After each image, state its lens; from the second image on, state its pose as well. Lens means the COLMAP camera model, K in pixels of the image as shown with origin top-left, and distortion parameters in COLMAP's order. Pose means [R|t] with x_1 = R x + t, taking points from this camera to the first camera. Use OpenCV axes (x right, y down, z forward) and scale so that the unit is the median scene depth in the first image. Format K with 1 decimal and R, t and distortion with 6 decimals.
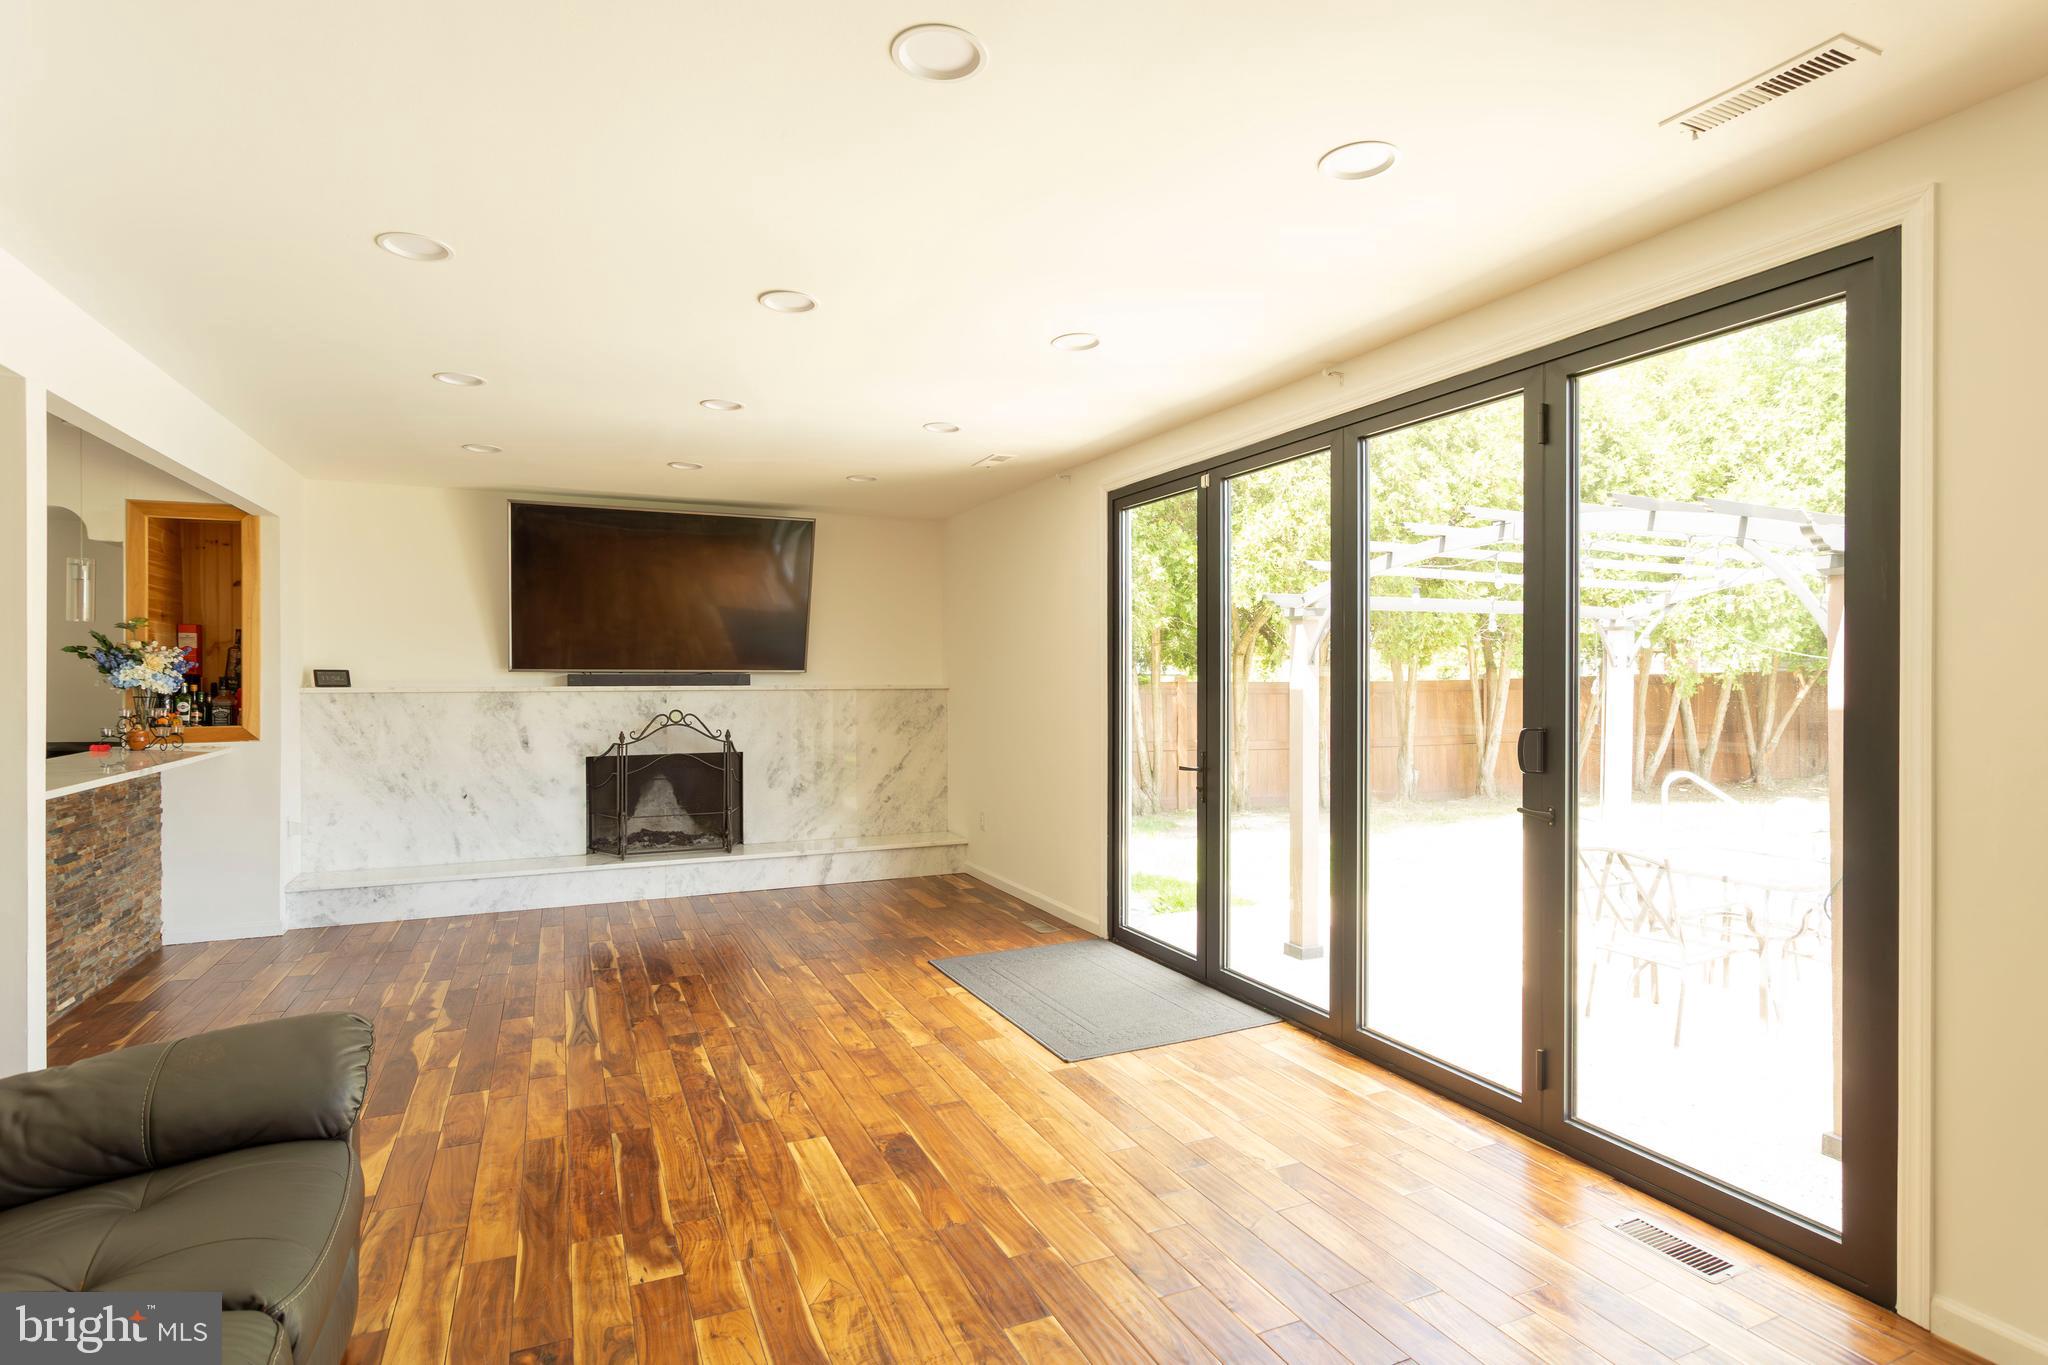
lens RADIAL K [[1059.6, 0, 1024.7], [0, 1059.6, 685.4], [0, 0, 1]] dist [-0.002016, -0.000345]
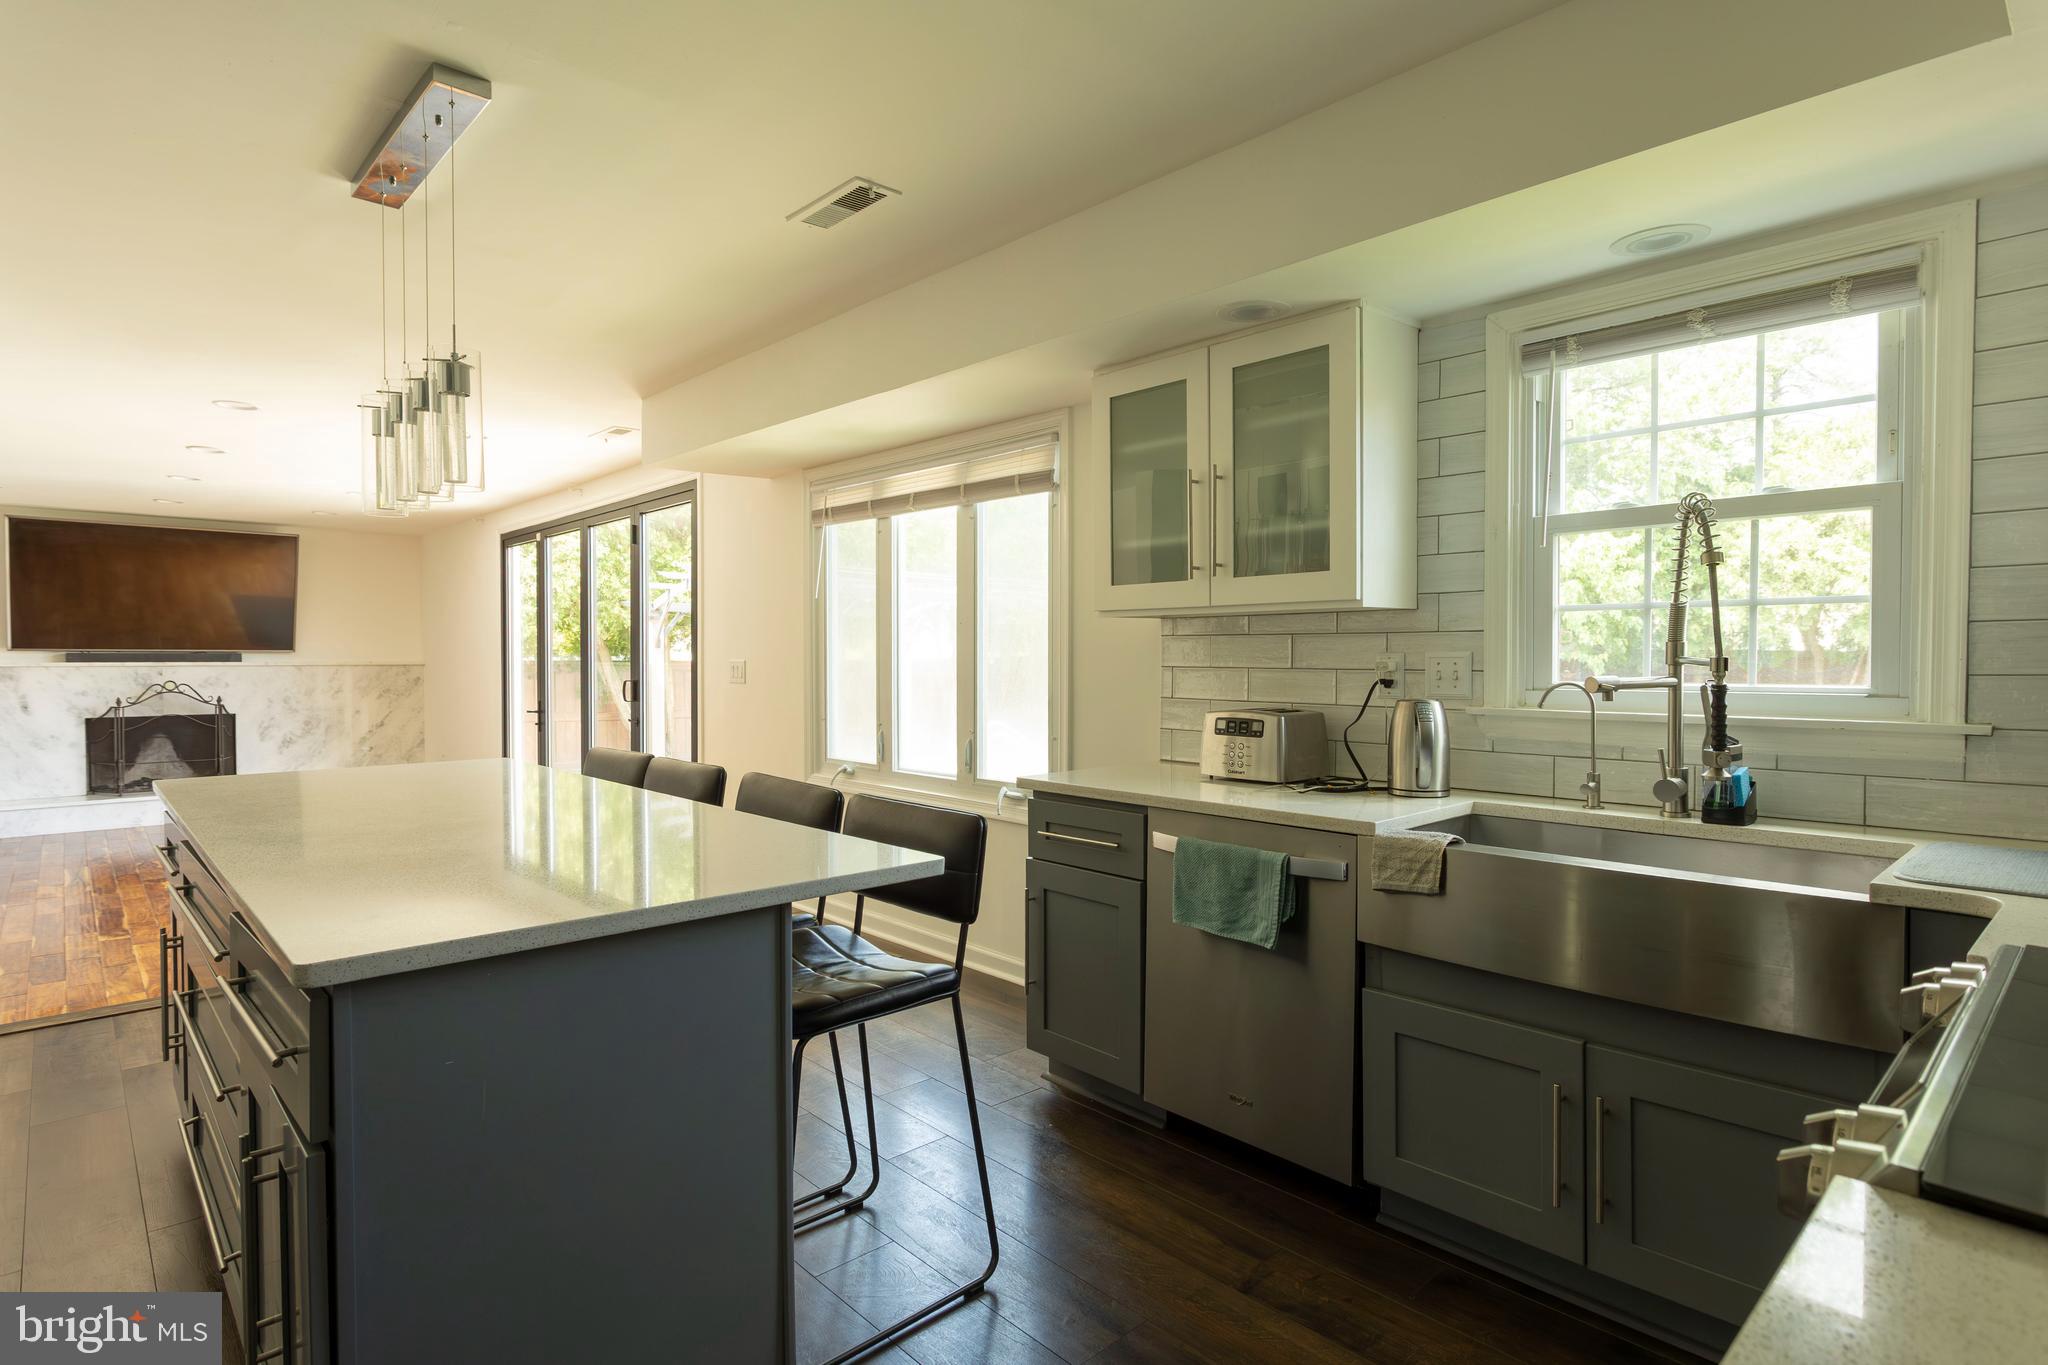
lens RADIAL K [[1059.6, 0, 1033.9], [0, 1059.6, 680.4], [0, 0, 1]] dist [-0.002016, -0.000345]
pose [[0.946187, -0.005697, 0.323572, 0.266204], [0.001859, 0.999924, 0.012171, 0.009628], [-0.323616, -0.010914, 0.946125, -0.597762]]
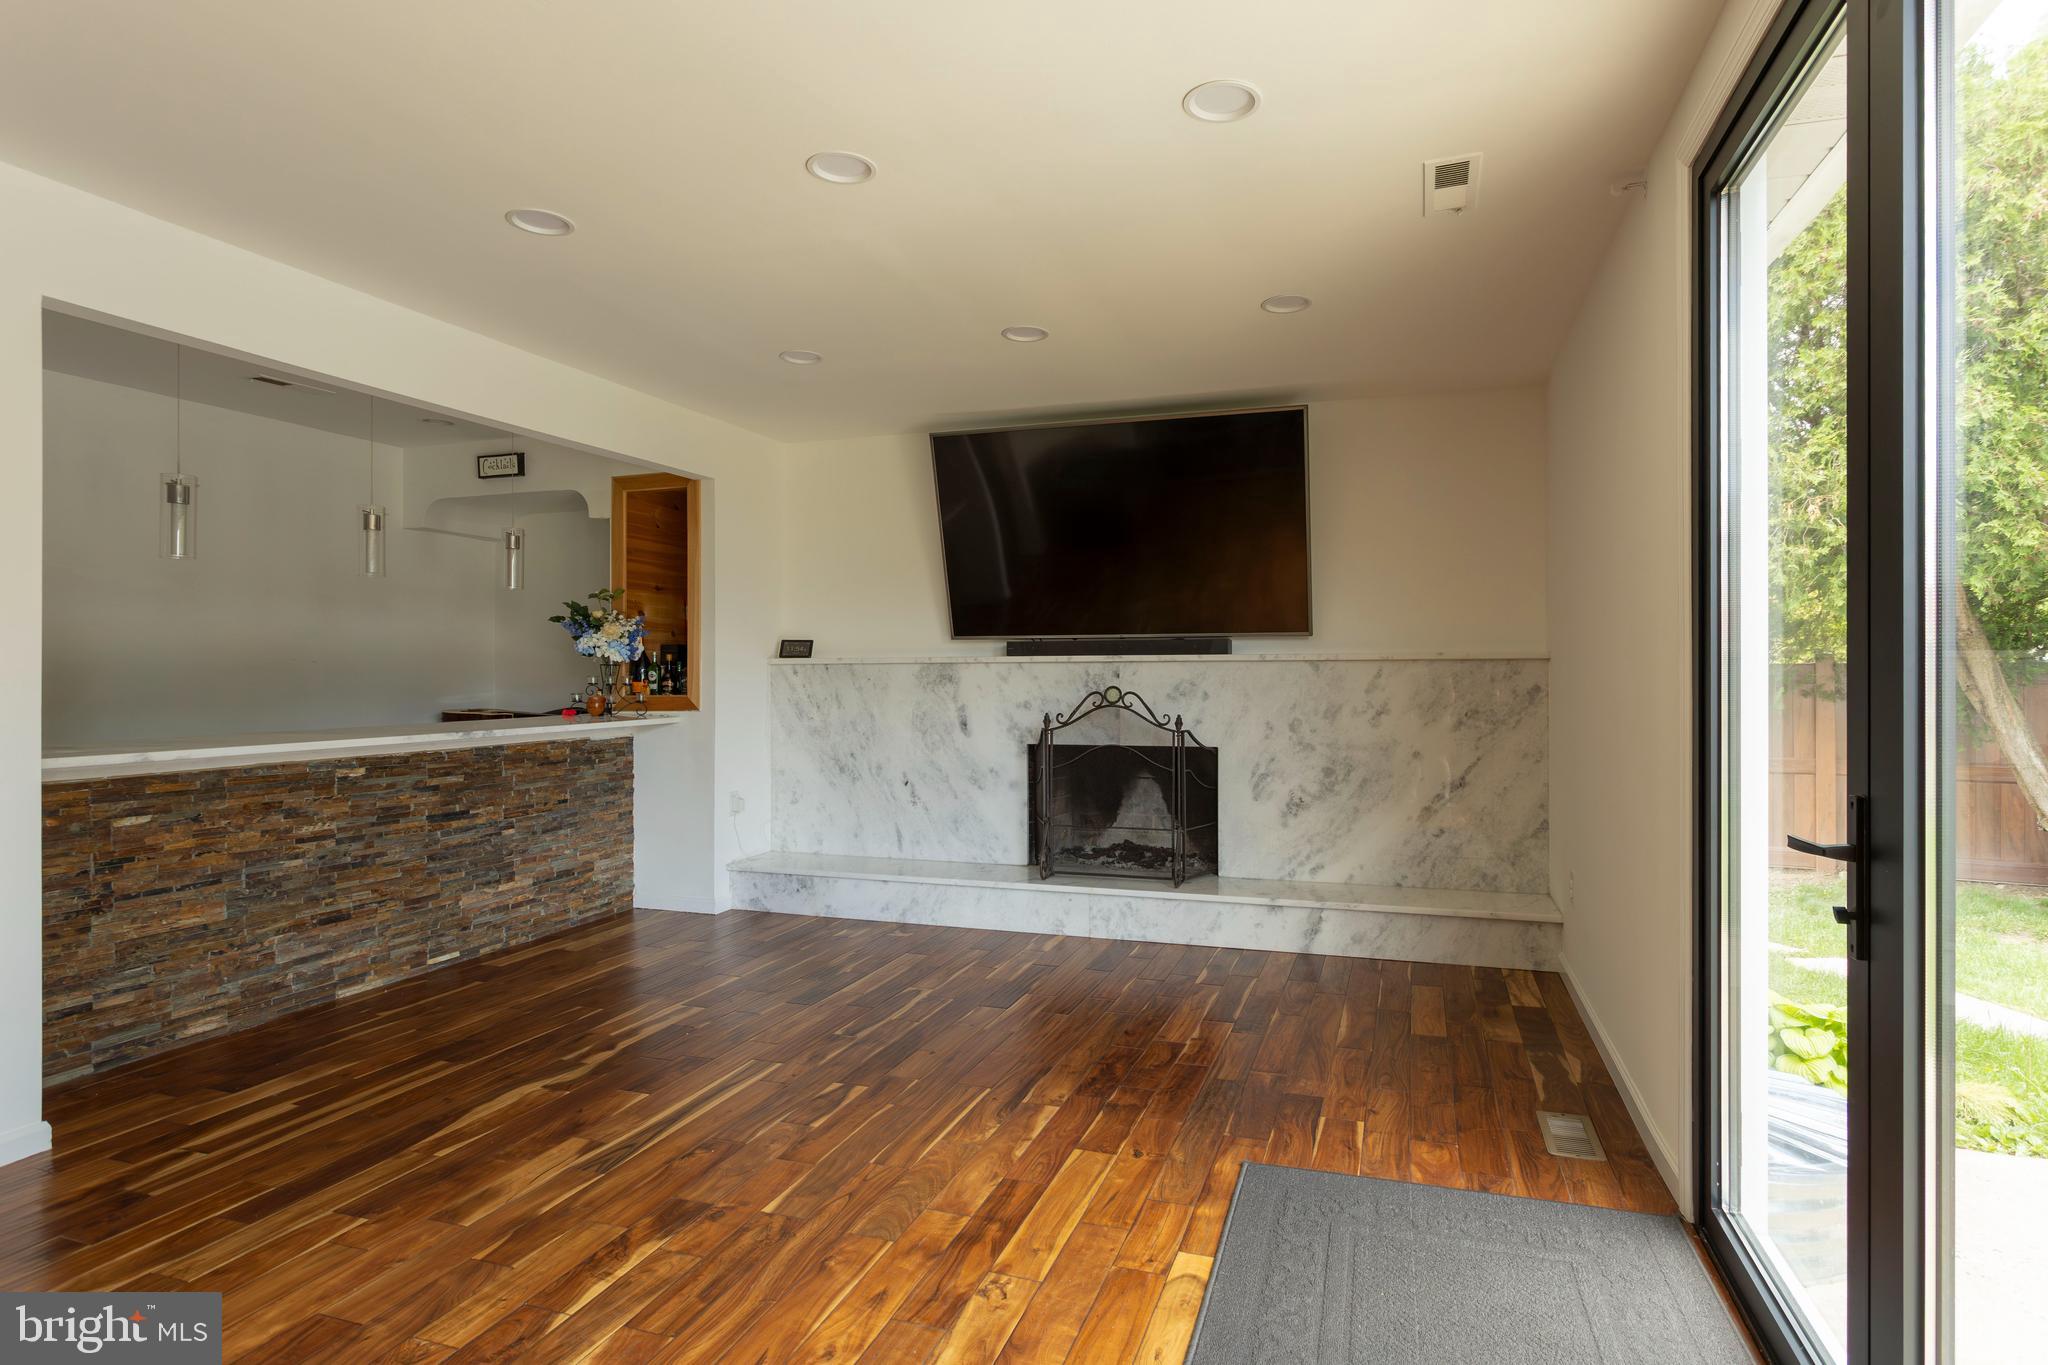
lens RADIAL K [[1059.6, 0, 1039.4], [0, 1059.6, 670.7], [0, 0, 1]] dist [-0.002016, -0.000345]
pose [[0.737513, -0.003529, -0.675323, 0.146478], [-0.004854, 0.999933, -0.010526, 0.021479], [0.675315, 0.011041, 0.737447, 0.437407]]
